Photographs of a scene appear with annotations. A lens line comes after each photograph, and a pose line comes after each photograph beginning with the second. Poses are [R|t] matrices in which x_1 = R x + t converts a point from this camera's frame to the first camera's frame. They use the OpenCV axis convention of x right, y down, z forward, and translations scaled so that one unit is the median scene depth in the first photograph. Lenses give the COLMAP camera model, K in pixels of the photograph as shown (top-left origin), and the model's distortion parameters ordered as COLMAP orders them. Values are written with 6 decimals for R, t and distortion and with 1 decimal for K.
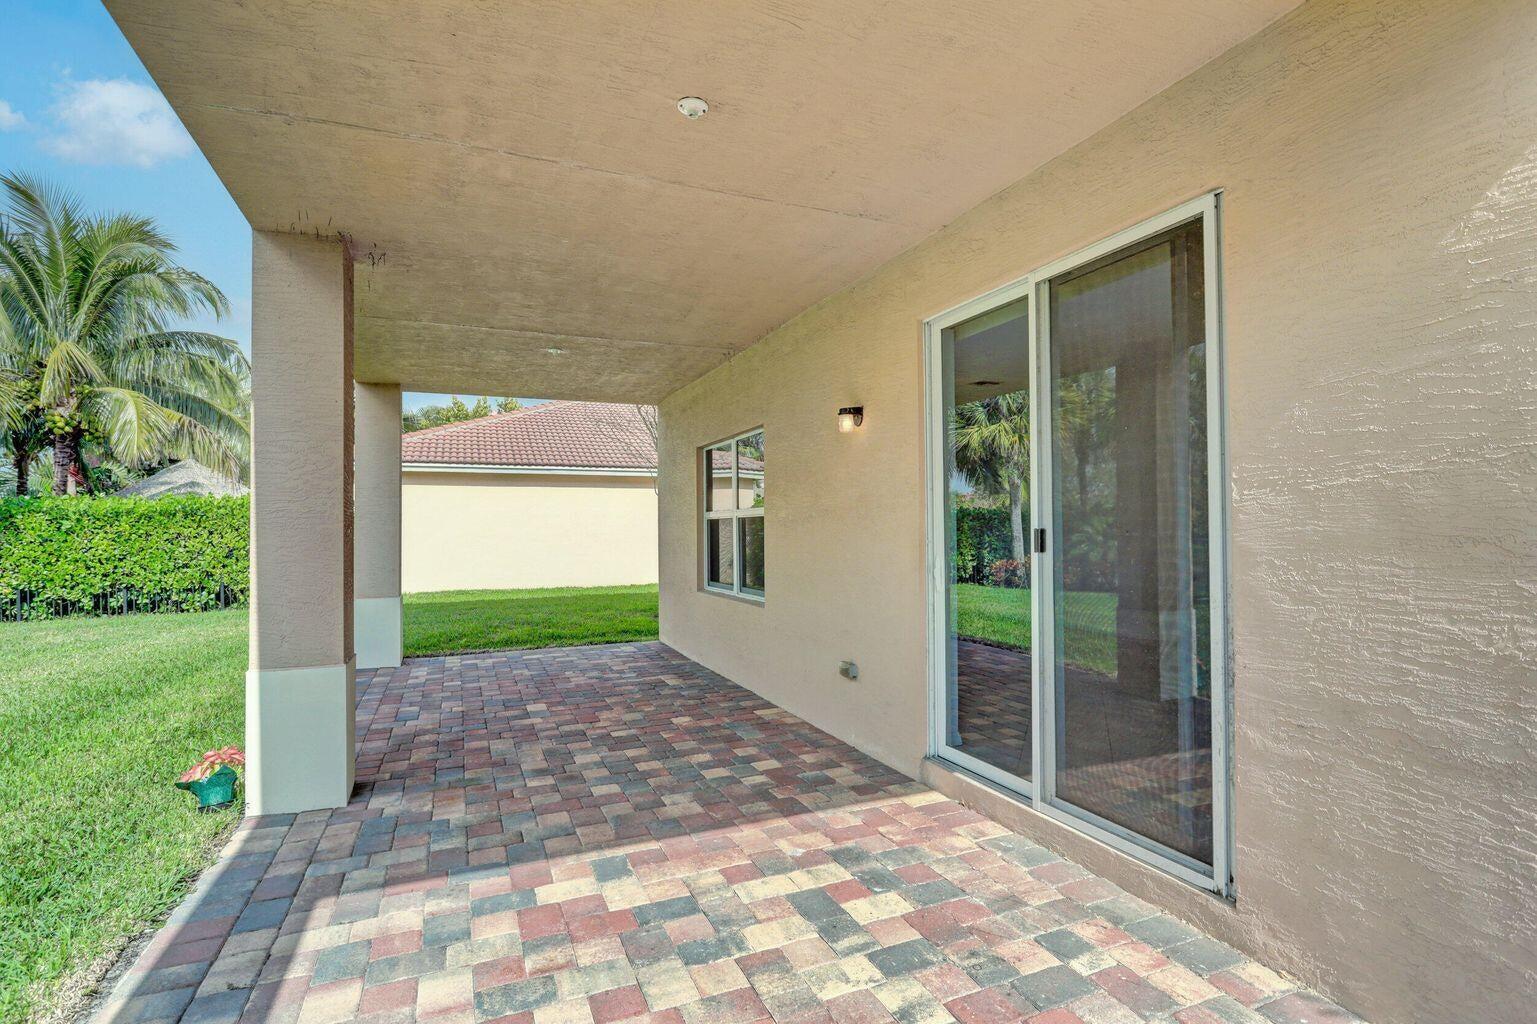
lens RADIAL K [[769.7, 0, 770.3], [0, 769.7, 515.4], [0, 0, 1]] dist [-0.001807, 0.000879]
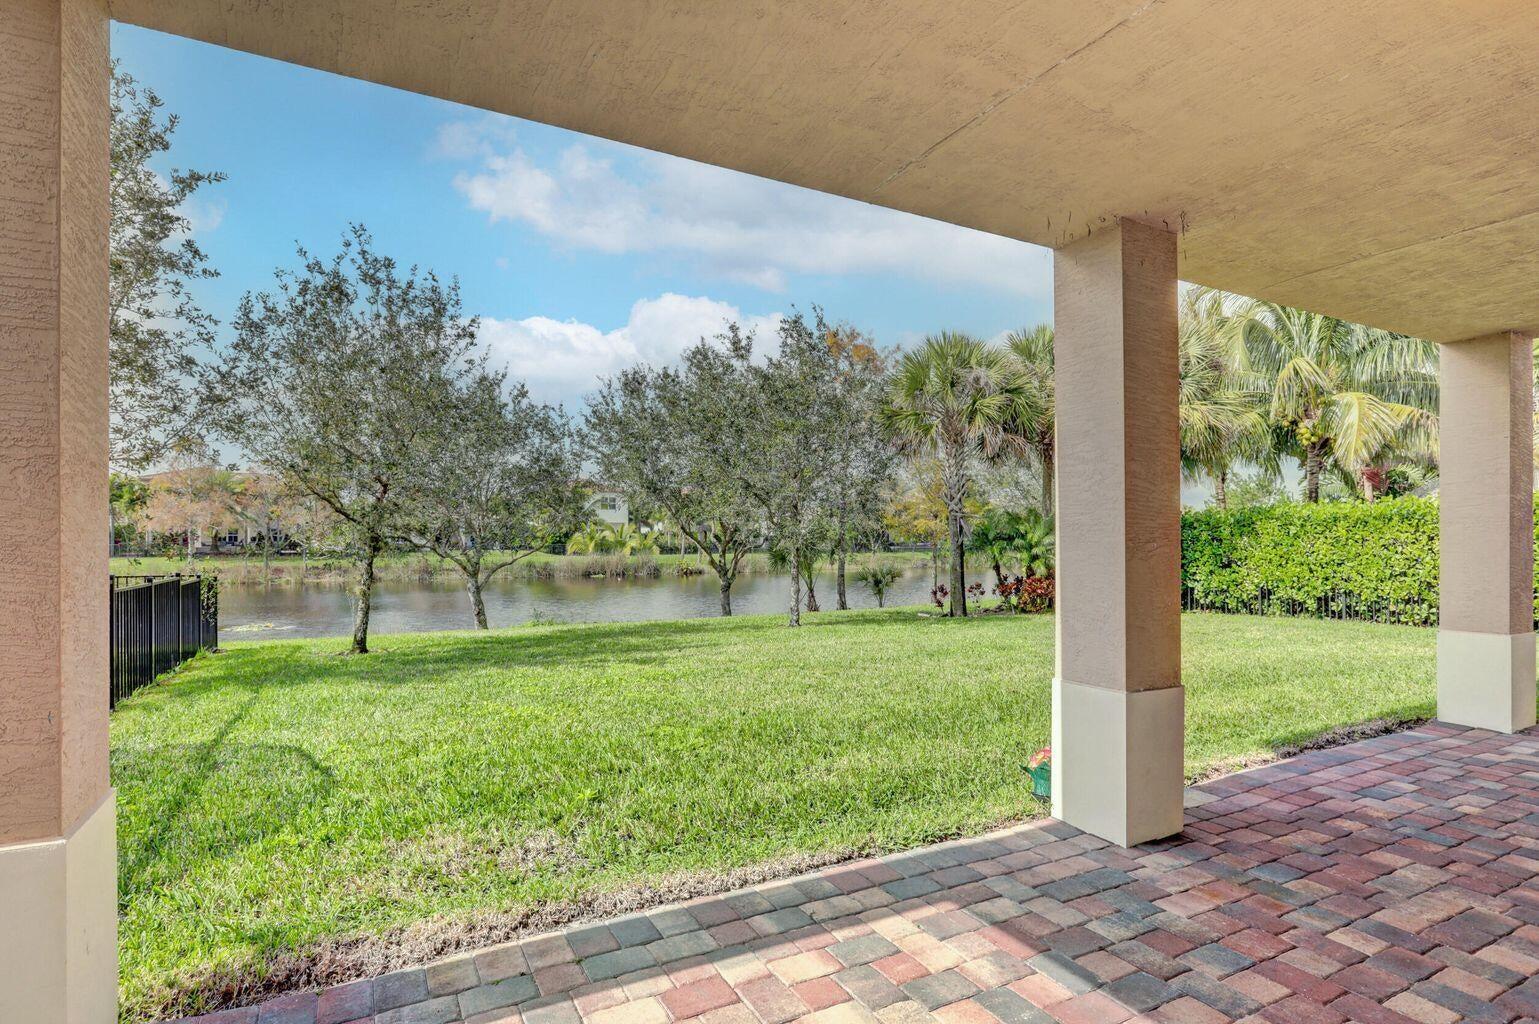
lens RADIAL K [[770.7, 0, 732.6], [0, 770.7, 537.4], [0, 0, 1]] dist [-0.001807, 0.000879]
pose [[0.080532, 0.006147, -0.996733, 0.268533], [0.020161, 0.999766, 0.007795, -0.004256], [0.996548, -0.020723, 0.080389, 0.400512]]
